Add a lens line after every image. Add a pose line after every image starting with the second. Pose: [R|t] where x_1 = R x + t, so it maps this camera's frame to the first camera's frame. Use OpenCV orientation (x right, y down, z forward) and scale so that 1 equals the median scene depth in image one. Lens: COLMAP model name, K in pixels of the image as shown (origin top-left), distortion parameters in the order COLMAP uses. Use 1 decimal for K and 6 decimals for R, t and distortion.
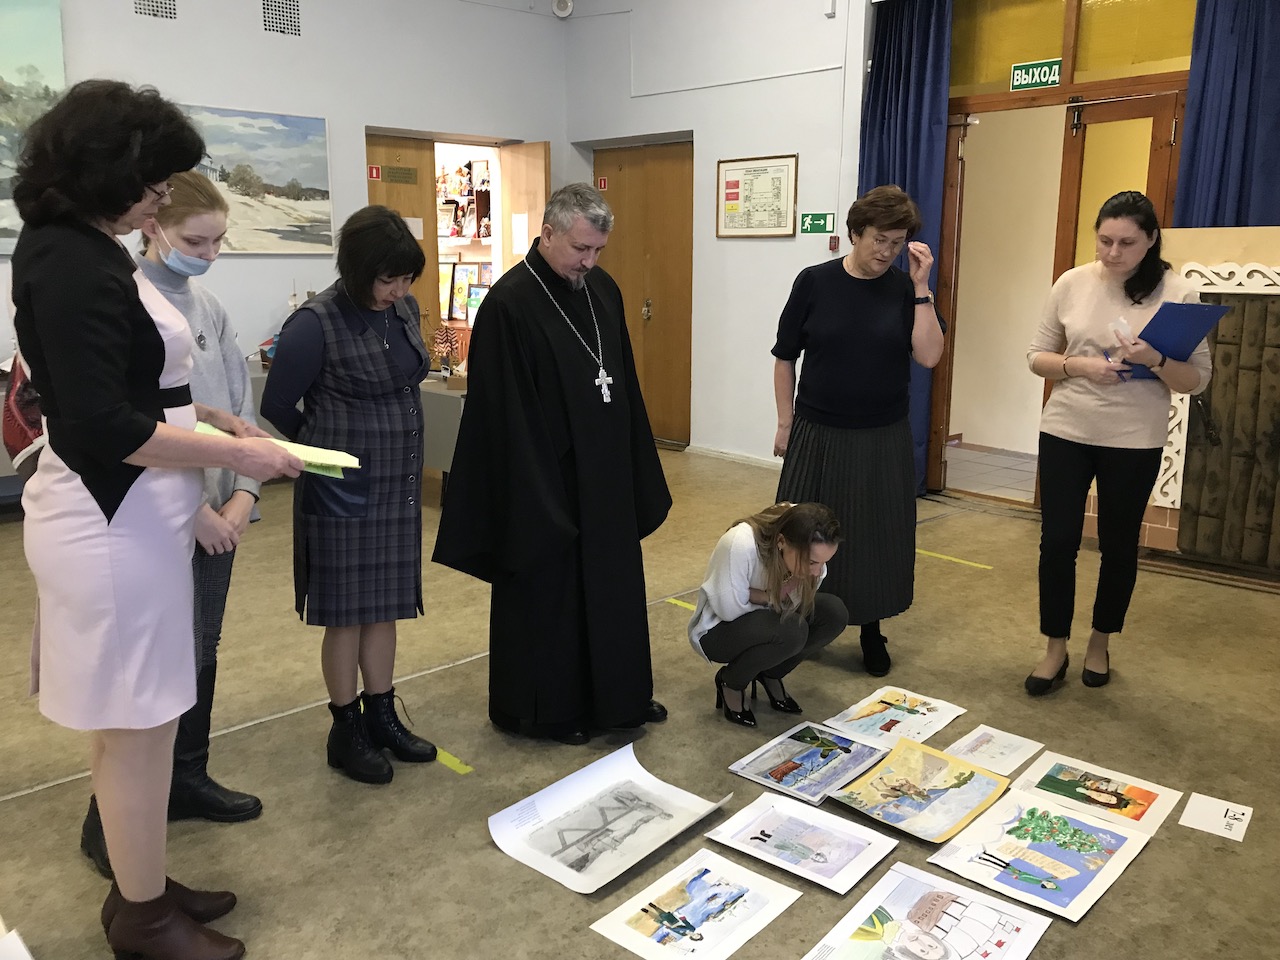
lens RADIAL K [[1069.6, 0, 640.0], [0, 1069.6, 480.0], [0, 0, 1]] dist [-0.004613, 0.011262]
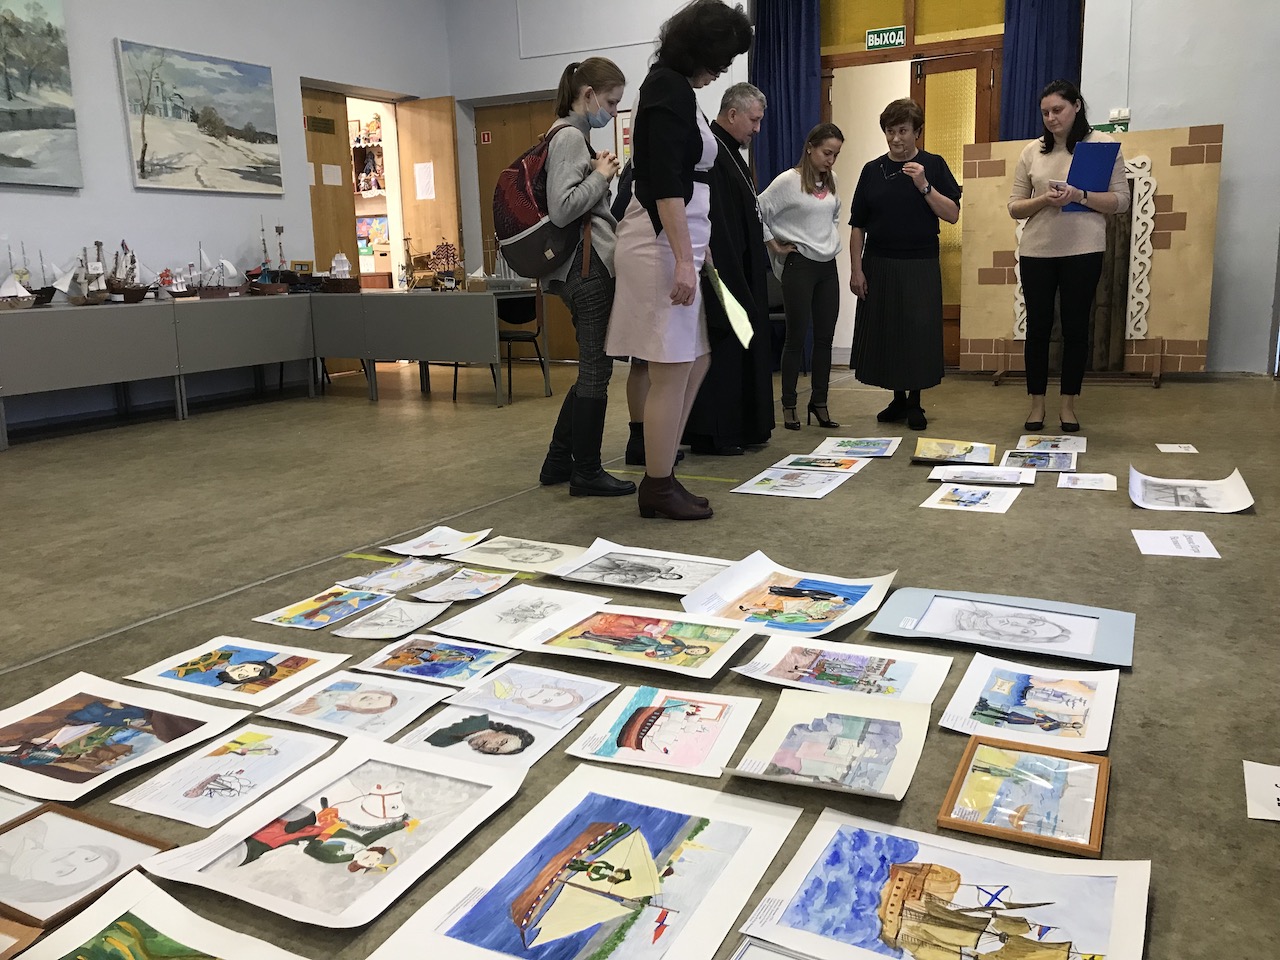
lens RADIAL K [[1057.0, 0, 640.0], [0, 1057.0, 480.0], [0, 0, 1]] dist [-0.006513, -0.017118]
pose [[0.943389, -0.101216, 0.315867, -0.327919], [0.102775, 0.994635, 0.011765, 0.102461], [-0.315364, 0.021364, 0.948730, -0.115879]]
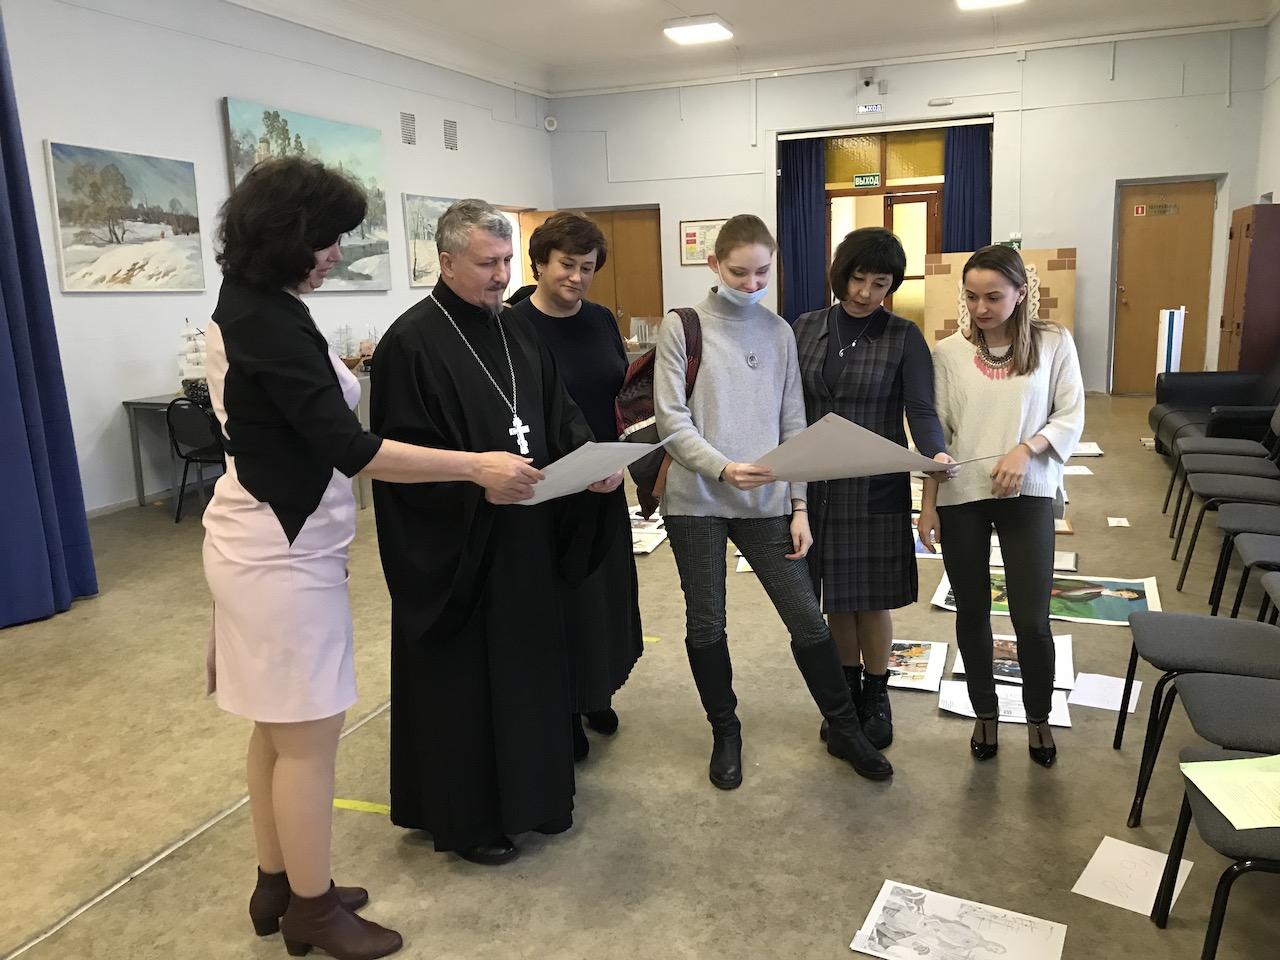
lens RADIAL K [[1045.0, 0, 640.0], [0, 1045.0, 480.0], [0, 0, 1]] dist [-0.005877, -0.007633]
pose [[0.895627, -0.128101, 0.425961, -0.815099], [0.136097, 0.990626, 0.011758, 0.096639], [-0.423474, 0.047442, 0.904665, -0.527322]]
